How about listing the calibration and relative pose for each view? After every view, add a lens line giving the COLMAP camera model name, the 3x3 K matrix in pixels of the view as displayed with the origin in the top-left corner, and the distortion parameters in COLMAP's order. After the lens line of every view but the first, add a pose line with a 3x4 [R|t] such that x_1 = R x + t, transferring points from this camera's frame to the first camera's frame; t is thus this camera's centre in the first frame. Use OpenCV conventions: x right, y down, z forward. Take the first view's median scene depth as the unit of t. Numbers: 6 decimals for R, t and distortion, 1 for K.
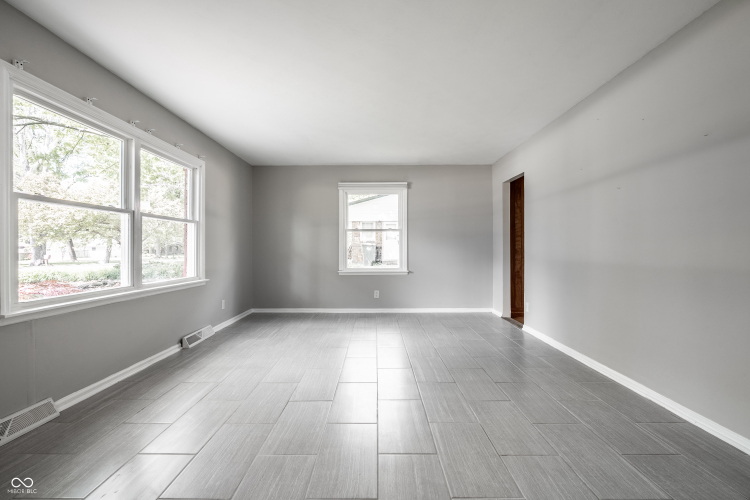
lens RADIAL K [[337.9, 0, 378.6], [0, 337.9, 249.8], [0, 0, 1]] dist [0.002071, -0.001034]
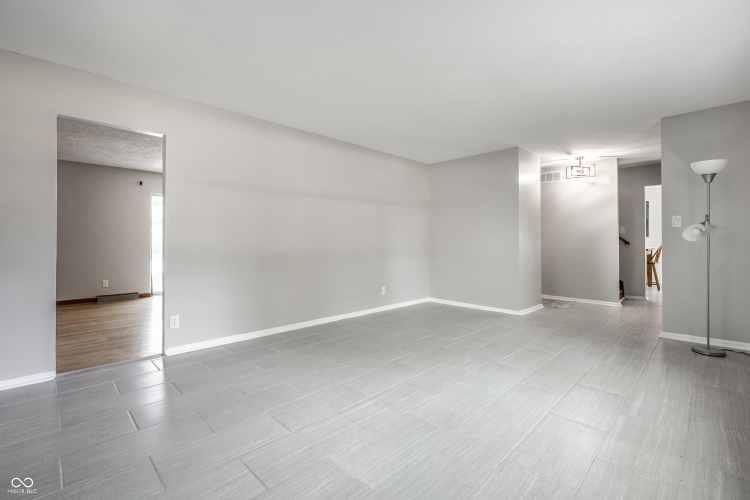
lens RADIAL K [[337.9, 0, 364.7], [0, 337.9, 241.9], [0, 0, 1]] dist [0.002071, -0.001034]
pose [[-0.679179, 0.000775, 0.733972, -0.674843], [0.000457, 1.000000, -0.000633, -0.002340], [-0.733973, -0.000094, -0.679179, 2.064906]]
